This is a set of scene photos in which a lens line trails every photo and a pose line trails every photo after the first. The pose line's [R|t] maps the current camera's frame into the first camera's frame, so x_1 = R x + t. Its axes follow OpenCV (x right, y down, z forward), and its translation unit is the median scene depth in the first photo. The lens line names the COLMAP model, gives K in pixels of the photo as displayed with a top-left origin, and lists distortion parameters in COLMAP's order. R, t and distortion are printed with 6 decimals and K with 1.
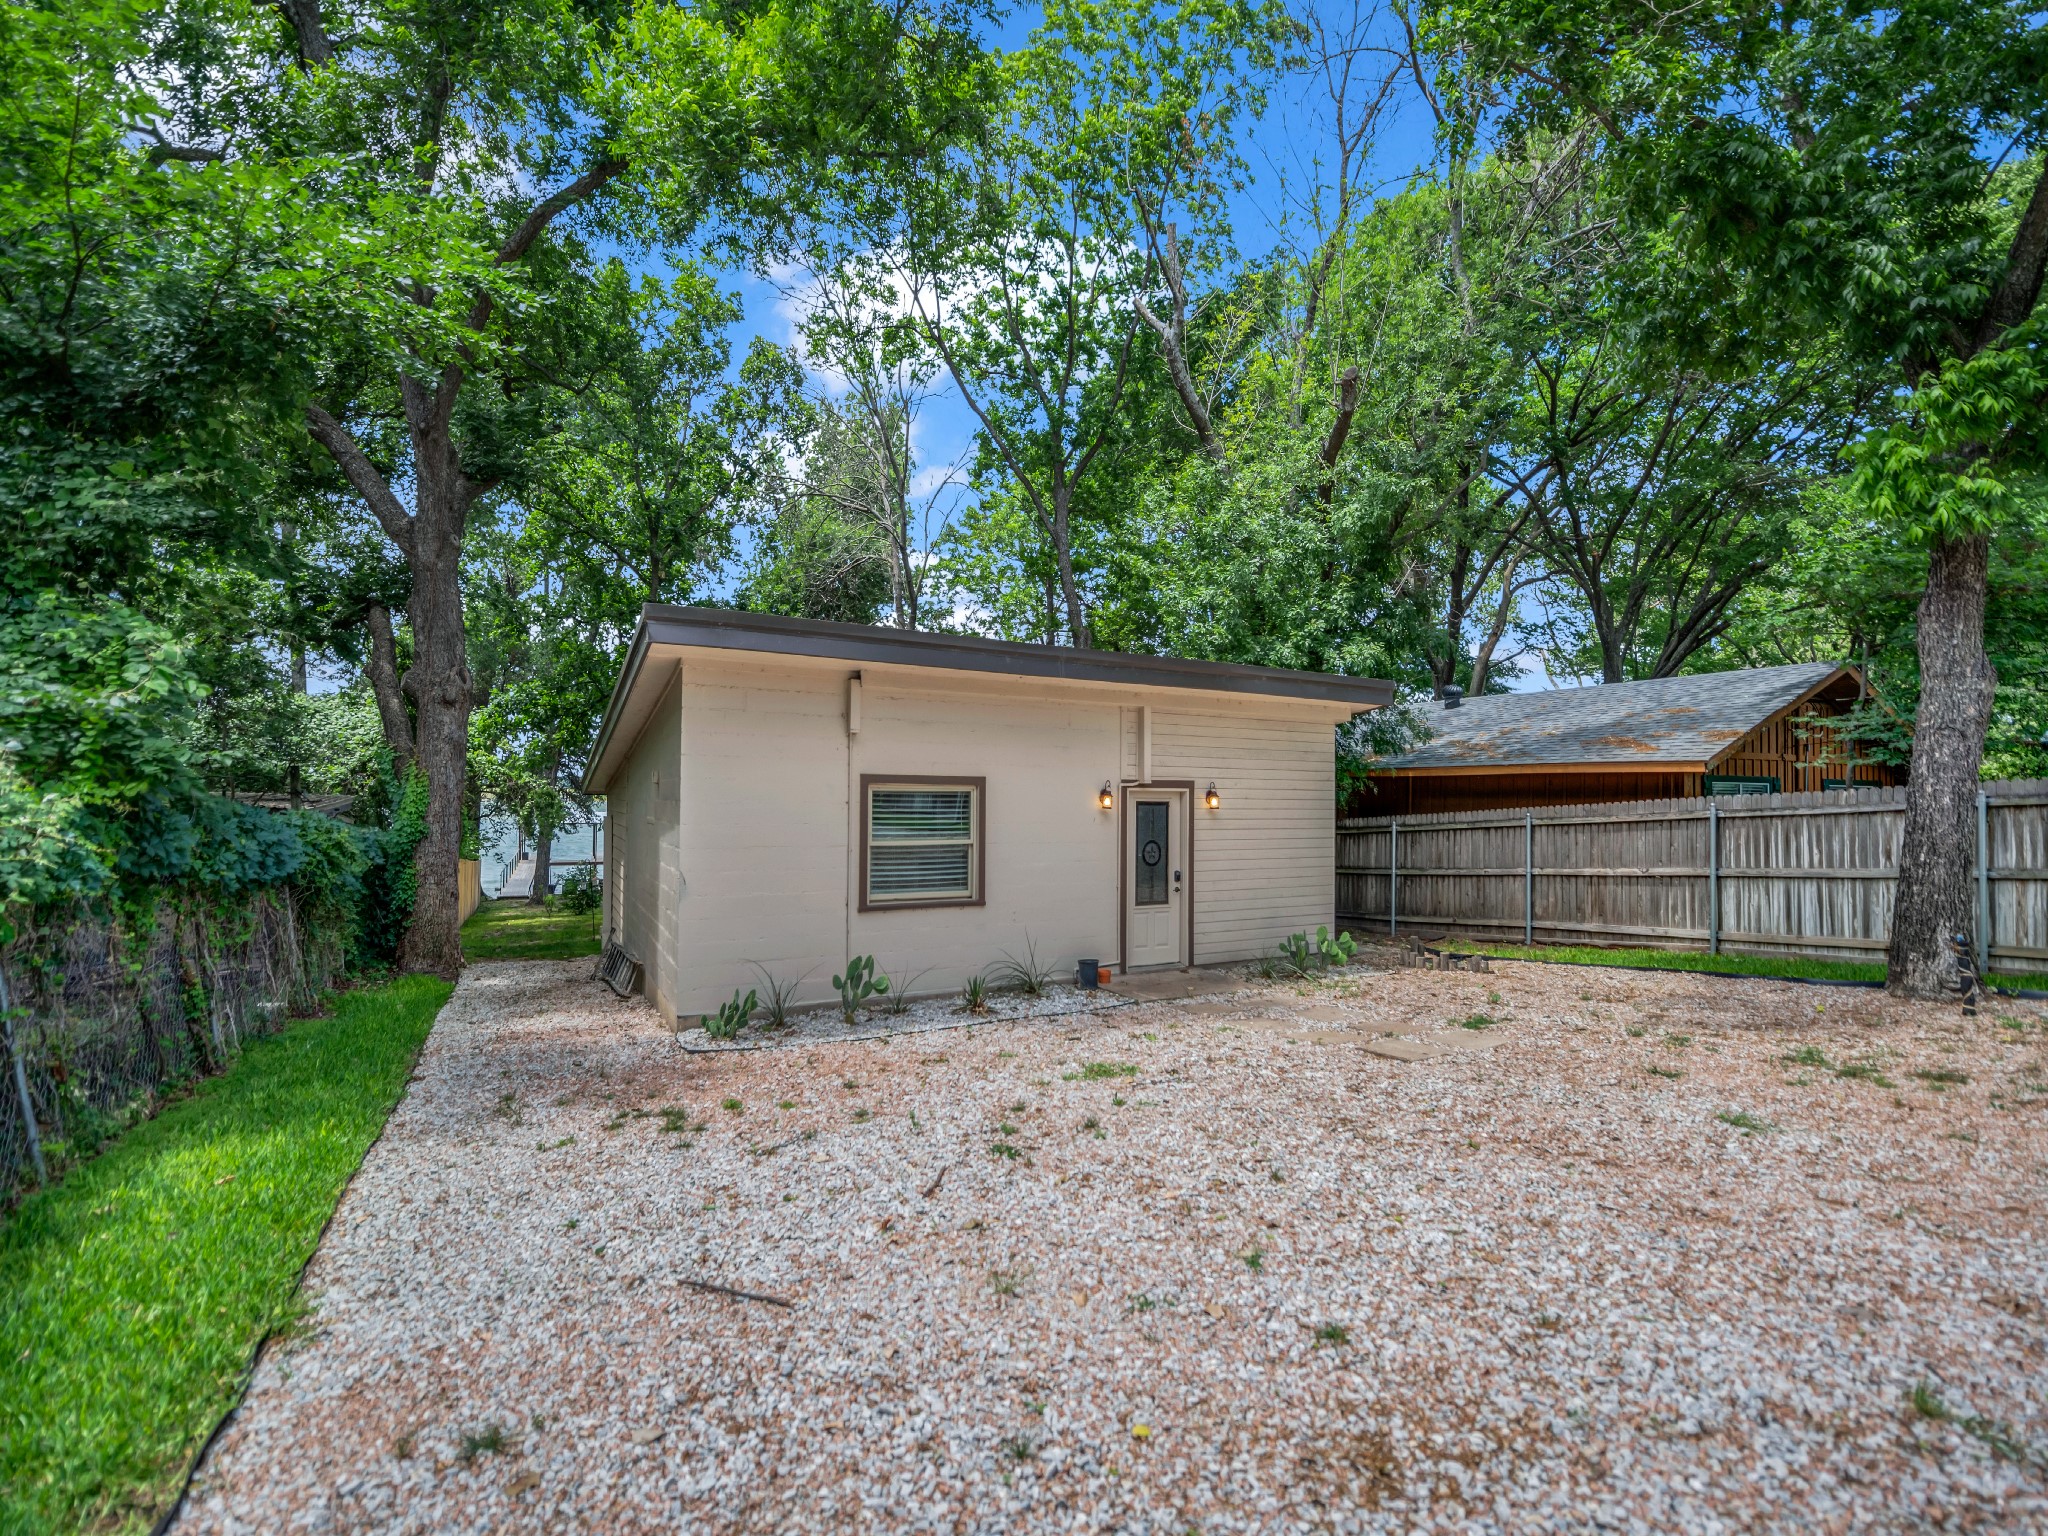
lens RADIAL K [[946.9, 0, 1028.9], [0, 946.9, 758.4], [0, 0, 1]] dist [0.012605, -0.007196]
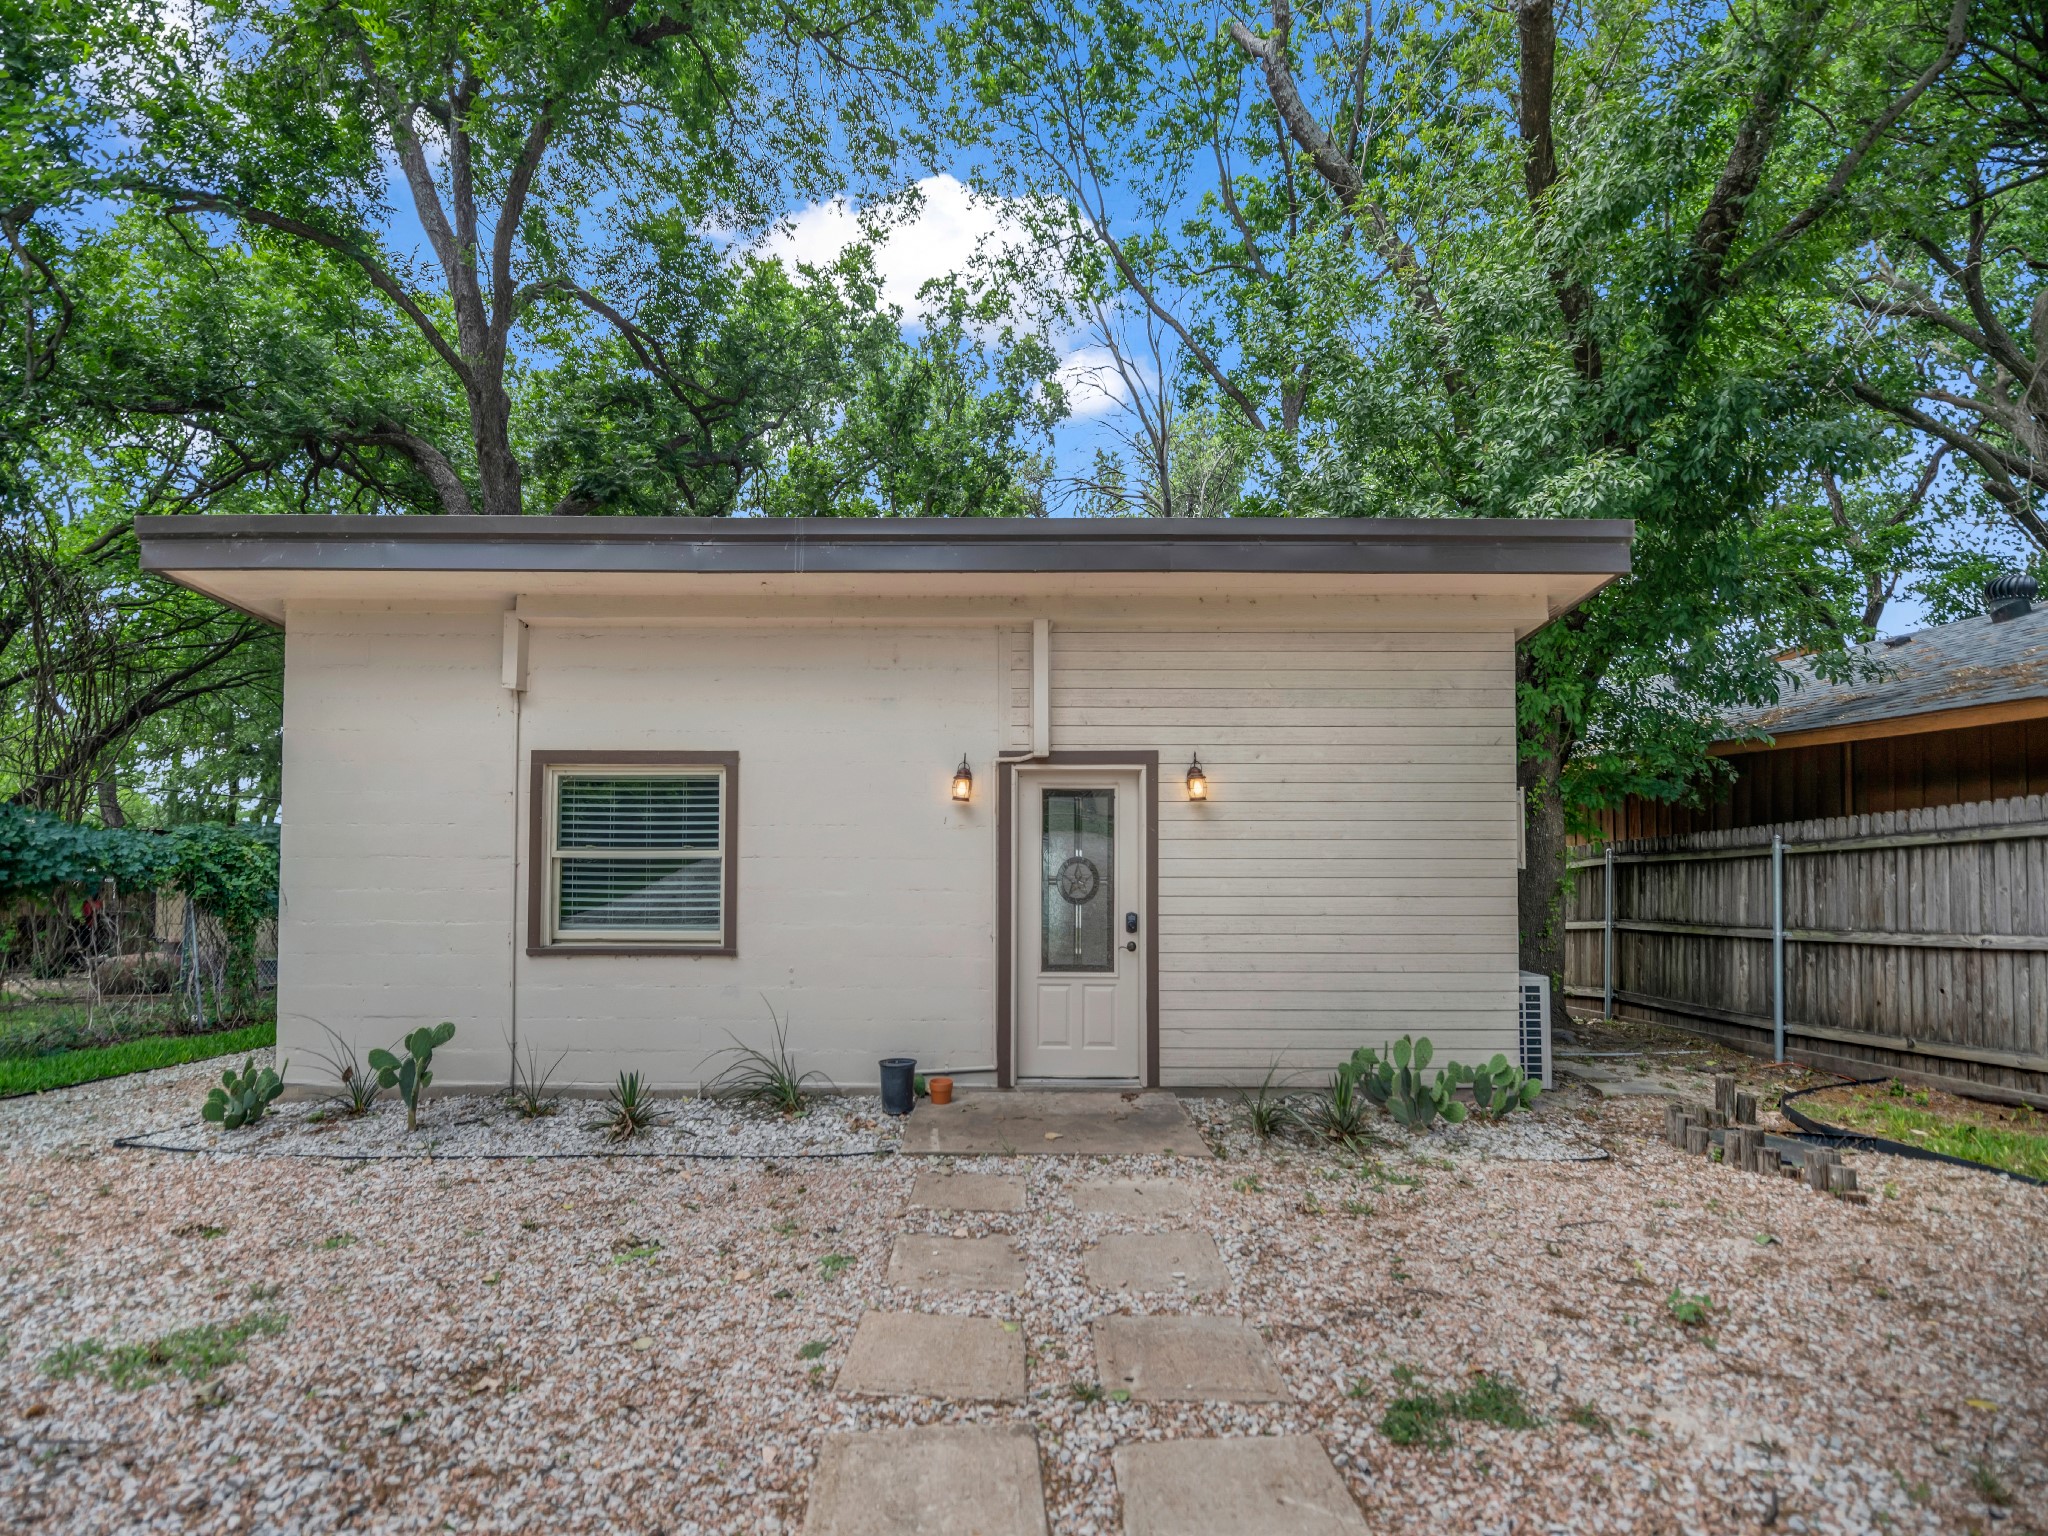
lens RADIAL K [[922.0, 0, 1029.2], [0, 922.0, 826.7], [0, 0, 1]] dist [-0.010361, -0.000132]
pose [[0.865375, -0.015833, -0.500874, 0.385373], [0.027548, 0.999492, 0.016002, 0.058970], [0.500367, -0.027646, 0.865372, 0.516435]]
